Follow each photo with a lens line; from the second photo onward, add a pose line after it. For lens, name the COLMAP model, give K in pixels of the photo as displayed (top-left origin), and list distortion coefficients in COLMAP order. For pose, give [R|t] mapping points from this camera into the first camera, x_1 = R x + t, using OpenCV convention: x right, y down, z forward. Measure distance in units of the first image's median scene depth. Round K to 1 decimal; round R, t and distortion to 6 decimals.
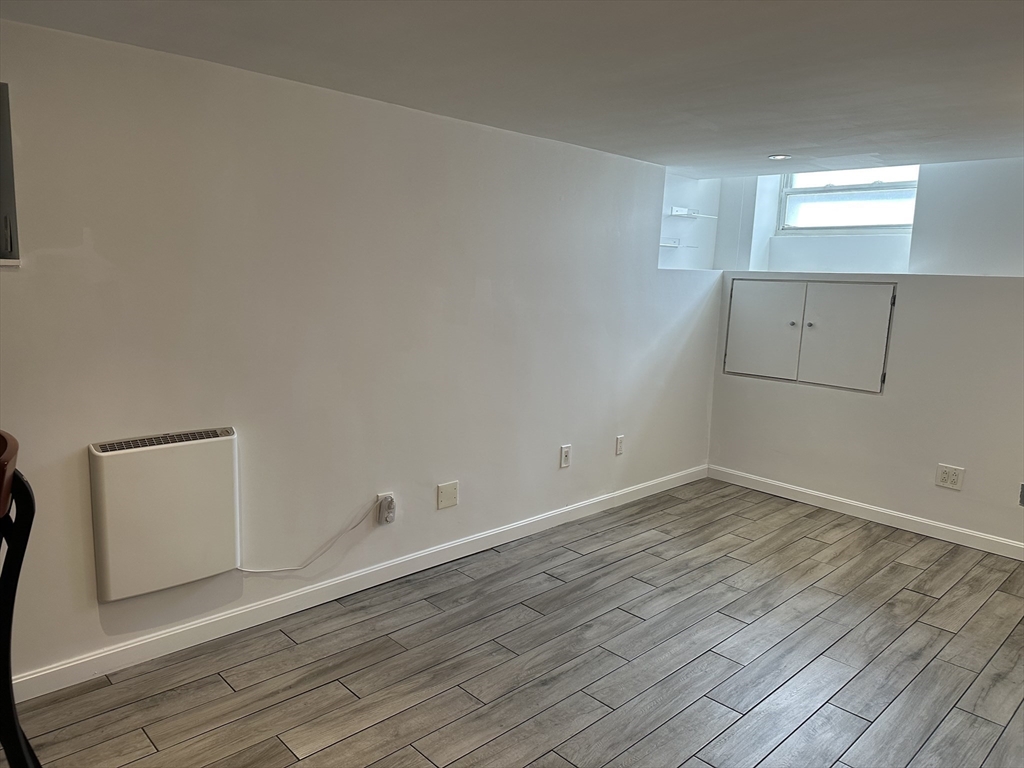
lens RADIAL K [[742.4, 0, 513.3], [0, 742.4, 372.6], [0, 0, 1]] dist [0.111677, -0.139753]
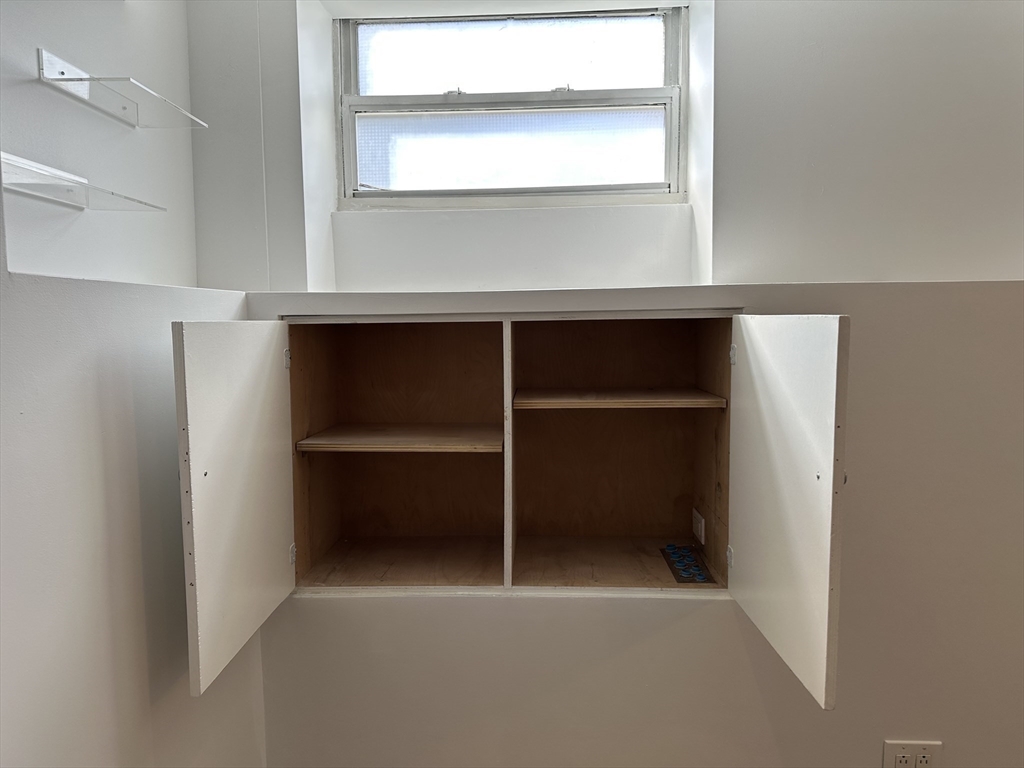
lens RADIAL K [[725.7, 0, 512.0], [0, 725.7, 384.0], [0, 0, 1]] dist [0.046093, 0.001193]
pose [[0.707518, -0.105014, 0.698849, 0.142385], [0.133336, 0.990973, 0.013920, -0.091367], [-0.694003, 0.083333, 0.715133, 0.745638]]
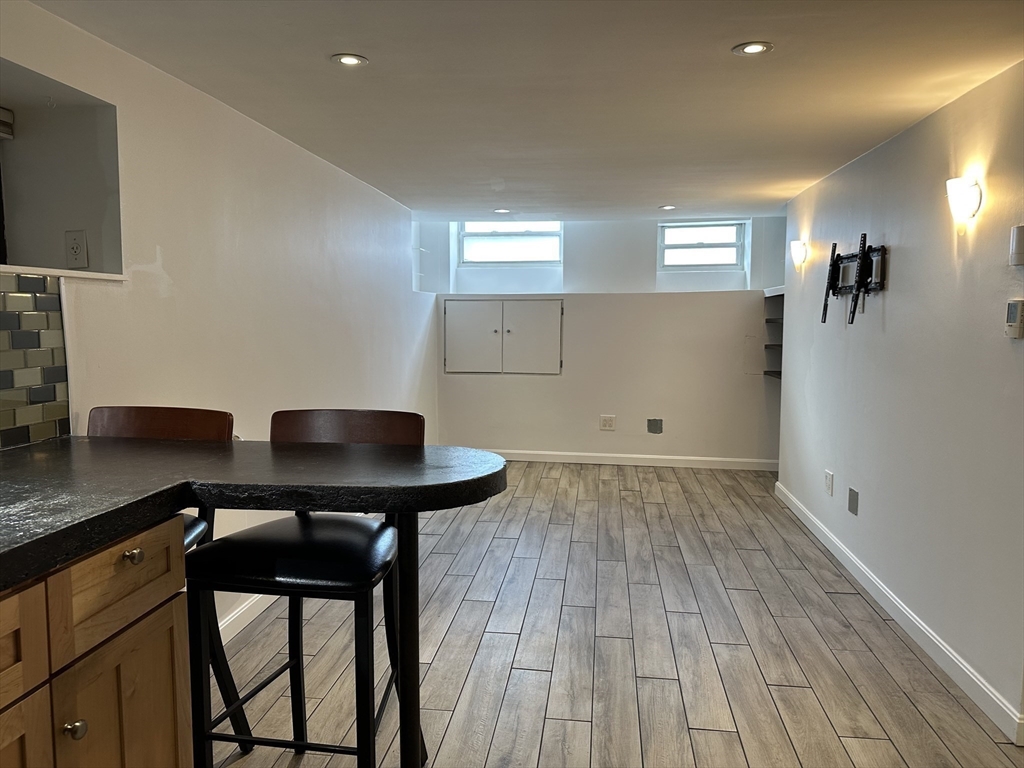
lens RADIAL K [[725.7, 0, 512.0], [0, 725.7, 384.0], [0, 0, 1]] dist [0.046093, 0.001193]
pose [[0.775641, -0.089684, 0.624770, -0.441064], [0.107807, 0.994132, 0.008866, 0.021730], [-0.621899, 0.060478, 0.780759, -0.039692]]
